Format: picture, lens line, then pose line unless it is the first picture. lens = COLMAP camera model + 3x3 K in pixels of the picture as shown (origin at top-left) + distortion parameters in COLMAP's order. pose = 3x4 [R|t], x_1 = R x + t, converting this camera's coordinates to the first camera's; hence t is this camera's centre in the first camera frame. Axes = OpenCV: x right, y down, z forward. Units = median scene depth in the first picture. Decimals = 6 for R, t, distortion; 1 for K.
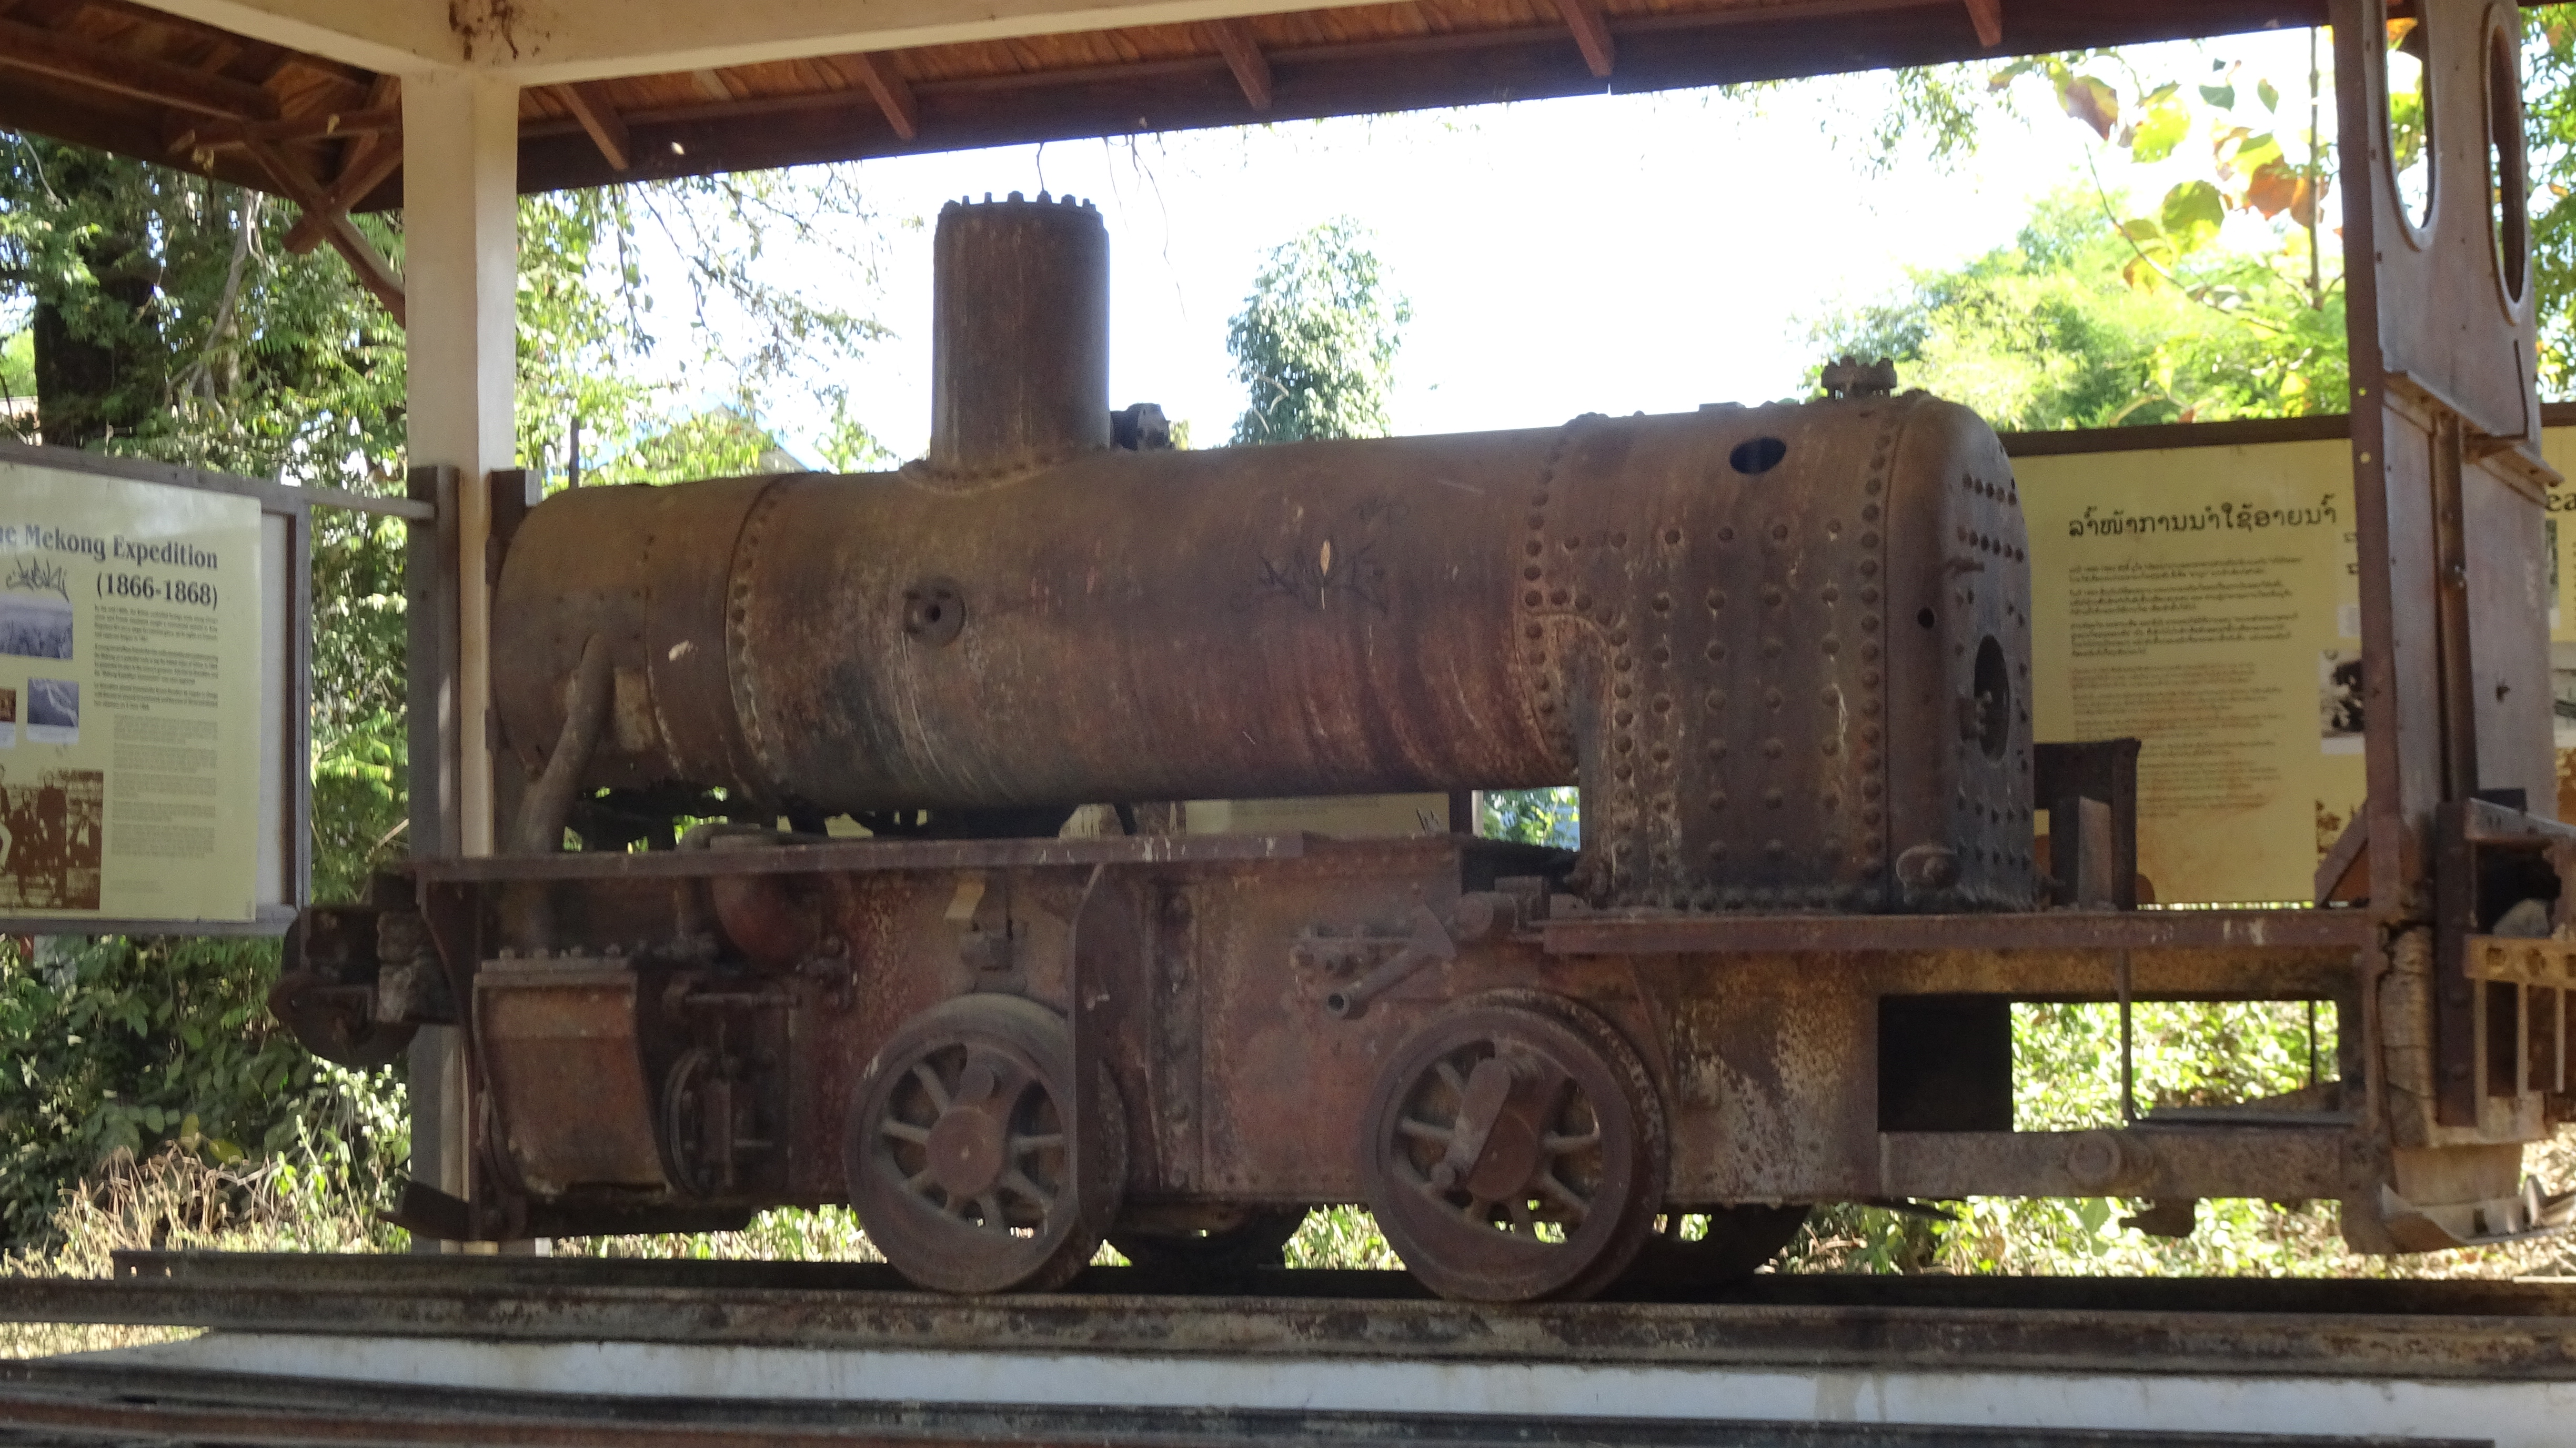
lens RADIAL K [[4993.8, 0, 1286.7], [0, 4993.8, 722.1], [0, 0, 1]] dist [0.021142, 0.000000]
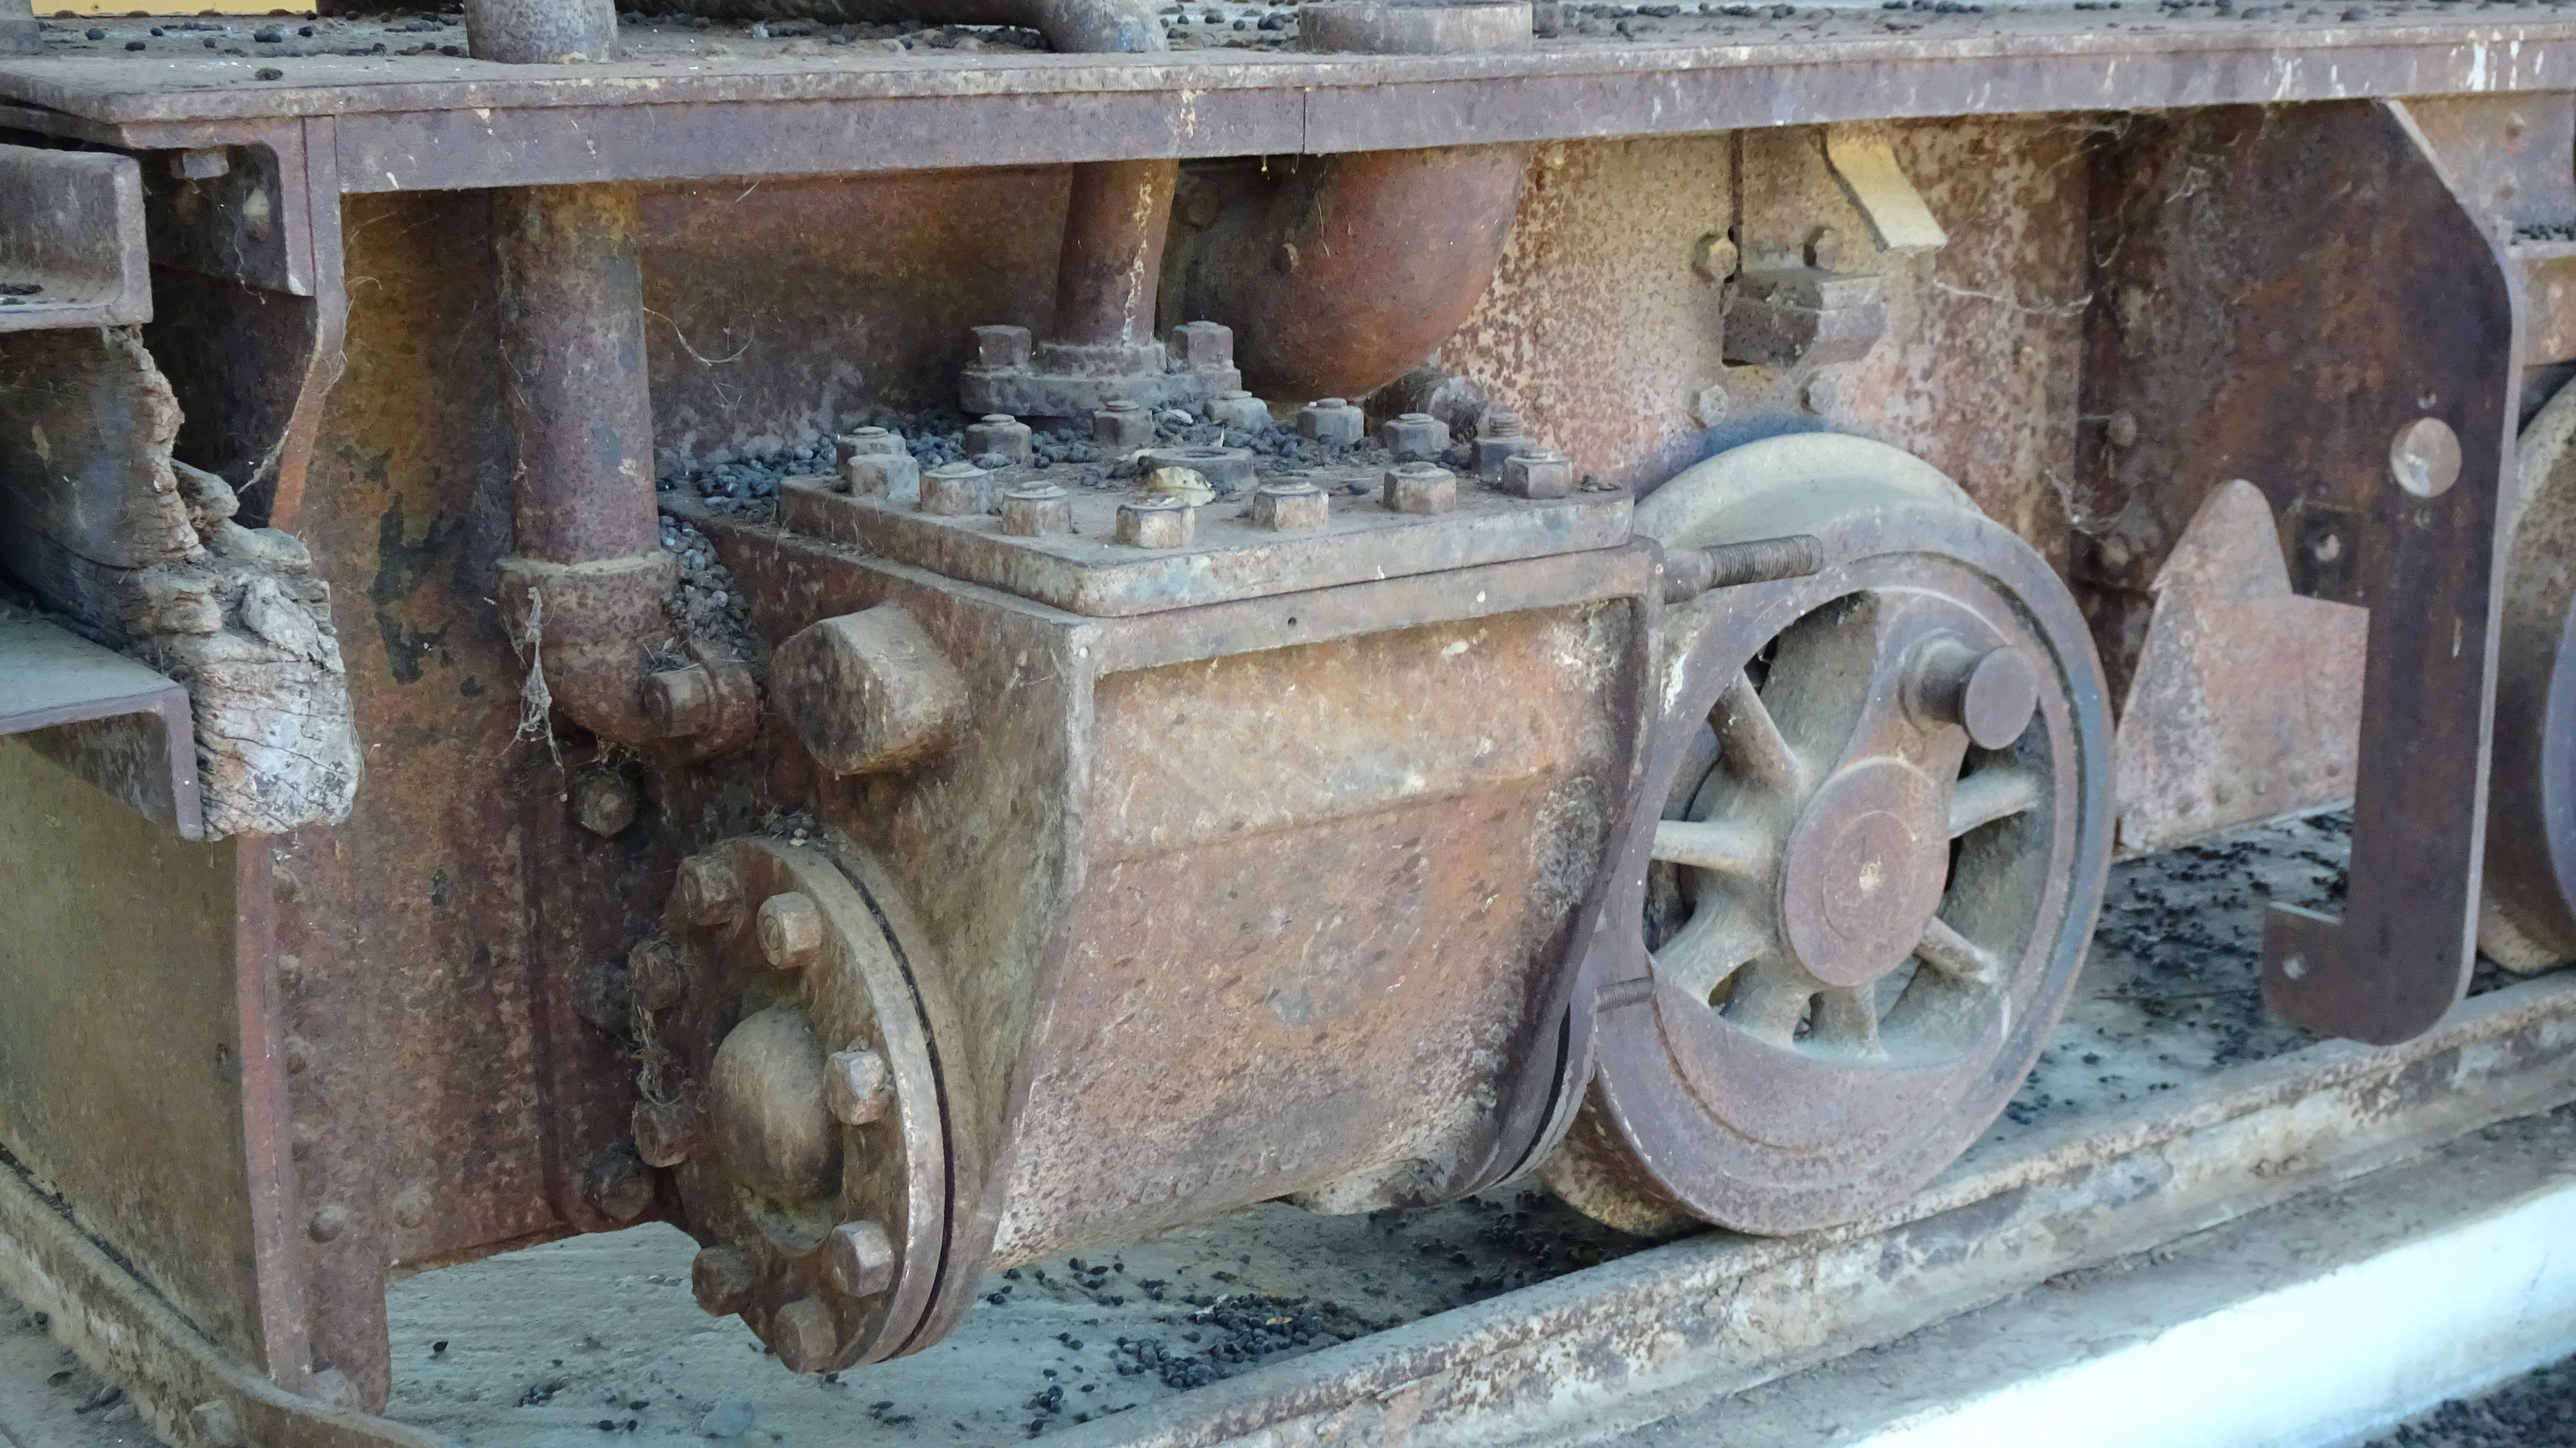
lens RADIAL K [[3299.0, 0, 1288.9], [0, 3299.0, 723.2], [0, 0, 1]] dist [-0.011281, 0.000000]
pose [[0.512161, -0.193289, 0.836857, -0.291091], [-0.064240, 0.962998, 0.261739, 0.013895], [-0.856484, -0.187812, 0.480794, 0.926628]]
